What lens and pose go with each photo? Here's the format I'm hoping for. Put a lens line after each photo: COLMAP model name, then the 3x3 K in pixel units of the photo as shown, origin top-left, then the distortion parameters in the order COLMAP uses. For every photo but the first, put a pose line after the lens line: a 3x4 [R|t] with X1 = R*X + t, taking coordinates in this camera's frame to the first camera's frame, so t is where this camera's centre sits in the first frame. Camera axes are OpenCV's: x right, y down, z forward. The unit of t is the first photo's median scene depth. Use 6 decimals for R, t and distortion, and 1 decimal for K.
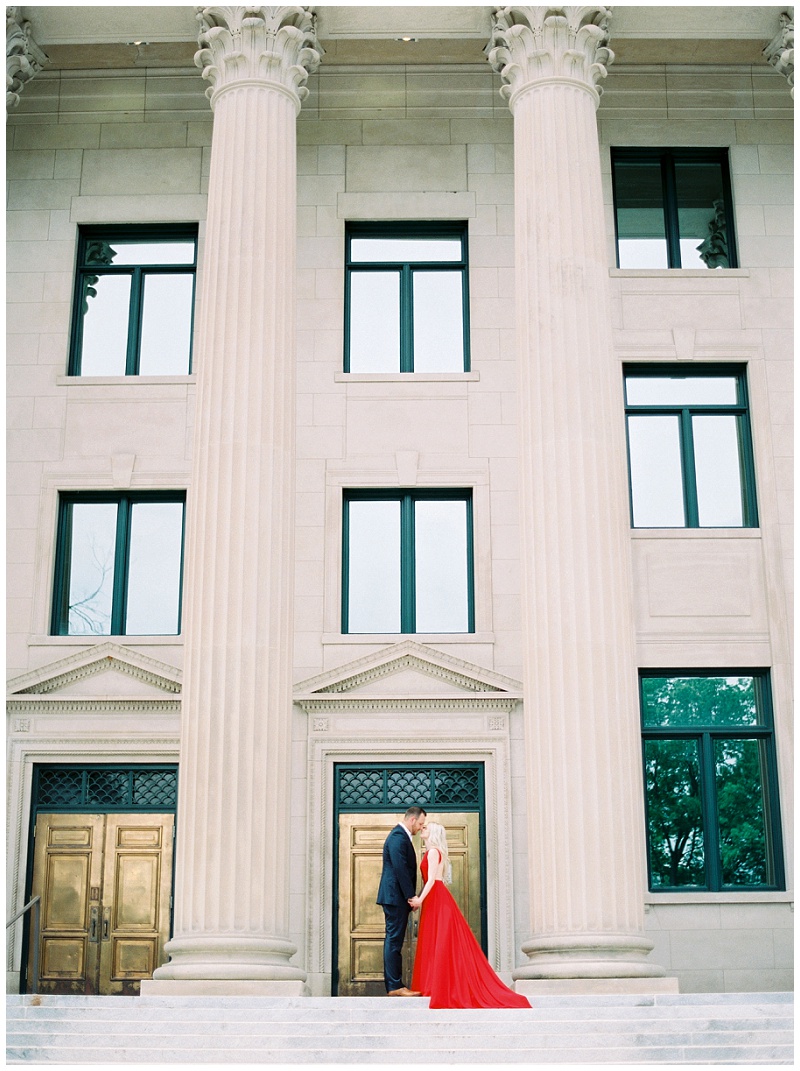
lens RADIAL K [[1570.7, 0, 395.8], [0, 1570.7, 532.8], [0, 0, 1]] dist [-0.091075, 0.000000]
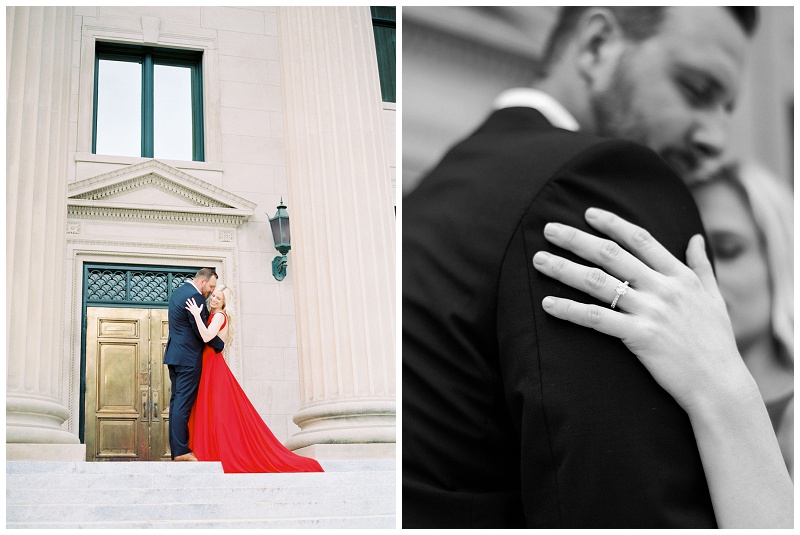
lens RADIAL K [[985.4, 0, 397.4], [0, 985.4, 263.4], [0, 0, 1]] dist [-0.211510, 0.000000]
pose [[0.946926, 0.043019, 0.318560, -0.064089], [-0.065942, 0.995925, 0.061521, 0.126150], [-0.314615, -0.079262, 0.945904, 0.393674]]
